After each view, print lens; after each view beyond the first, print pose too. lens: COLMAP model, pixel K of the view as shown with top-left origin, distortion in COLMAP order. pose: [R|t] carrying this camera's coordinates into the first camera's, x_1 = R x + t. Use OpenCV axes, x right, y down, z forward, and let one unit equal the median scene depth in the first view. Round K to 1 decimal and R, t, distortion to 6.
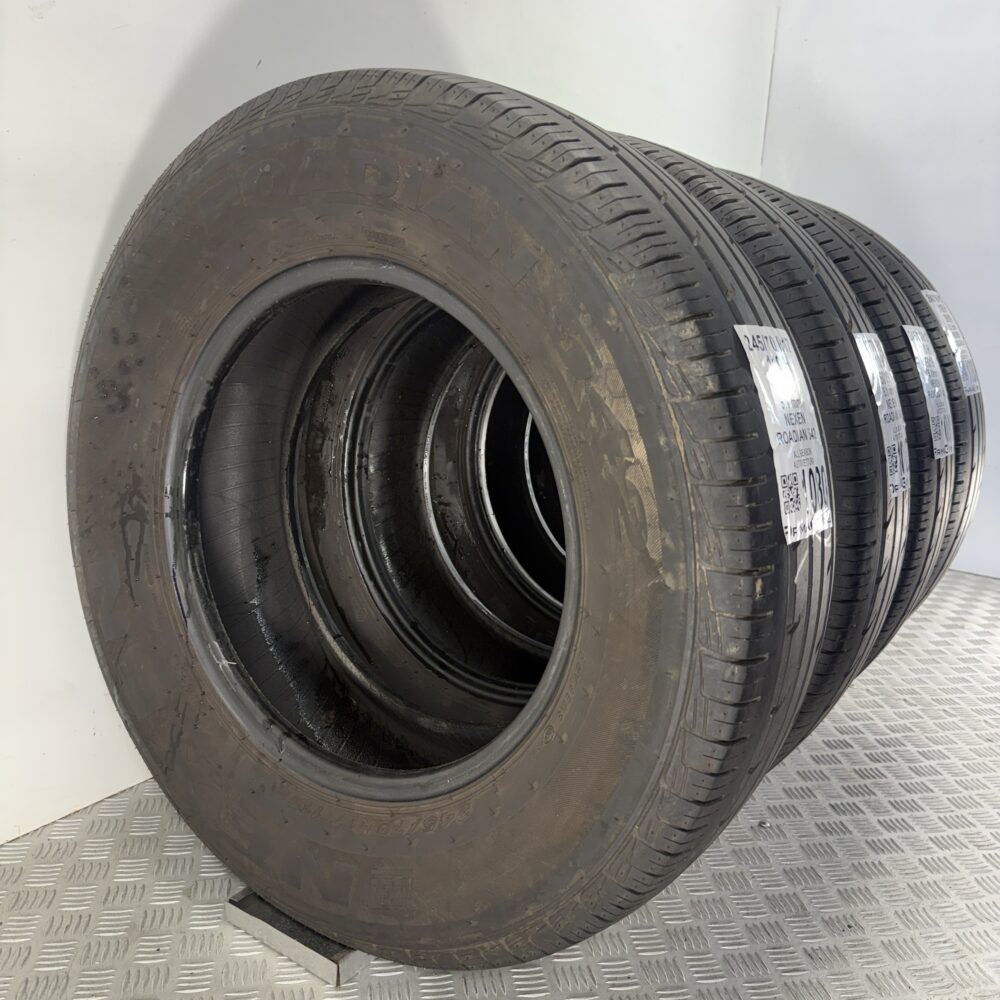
lens RADIAL K [[1090.3, 0, 500.0], [0, 1090.3, 500.0], [0, 0, 1]] dist [0.003357, -0.240773]
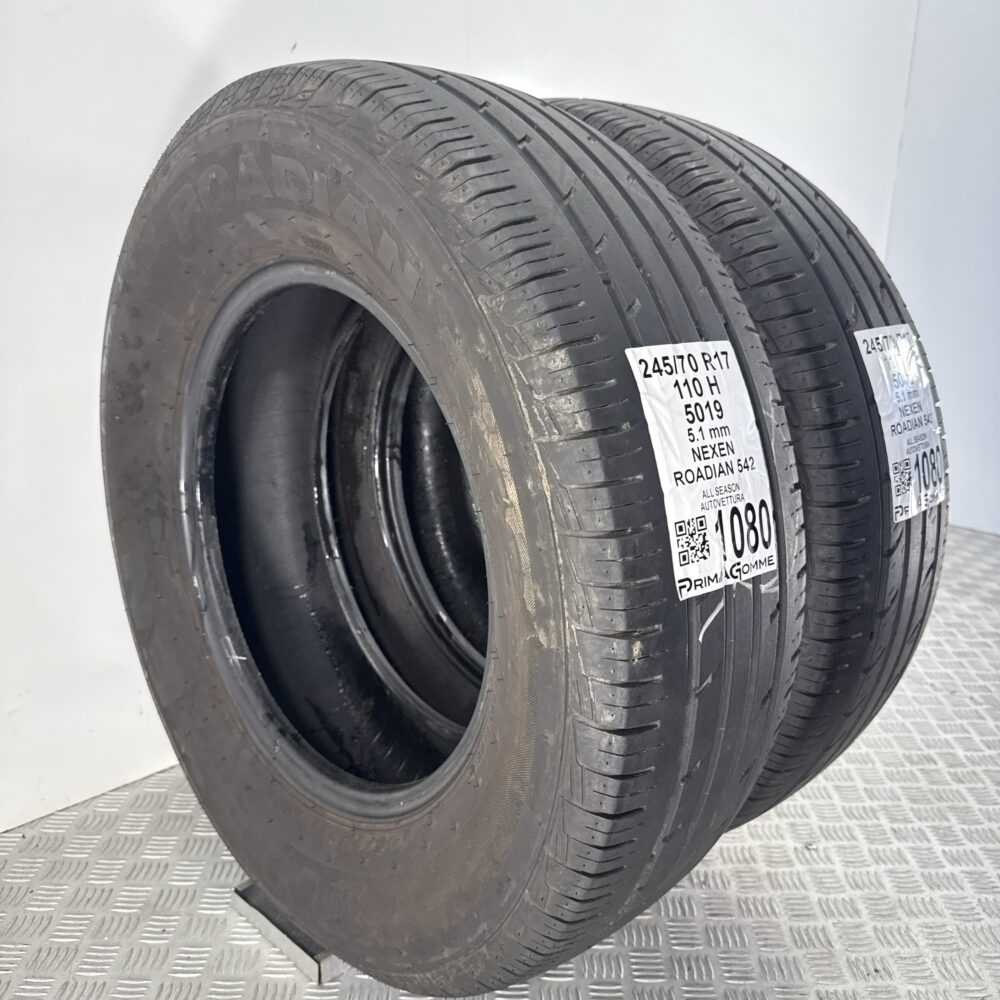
lens RADIAL K [[1061.0, 0, 525.1], [0, 1061.0, 501.6], [0, 0, 1]] dist [0.029632, -0.268649]
pose [[0.976136, 0.017540, -0.216452, 0.323336], [-0.001499, 0.997253, 0.074054, -0.101521], [0.217156, -0.071962, 0.973481, 0.144114]]
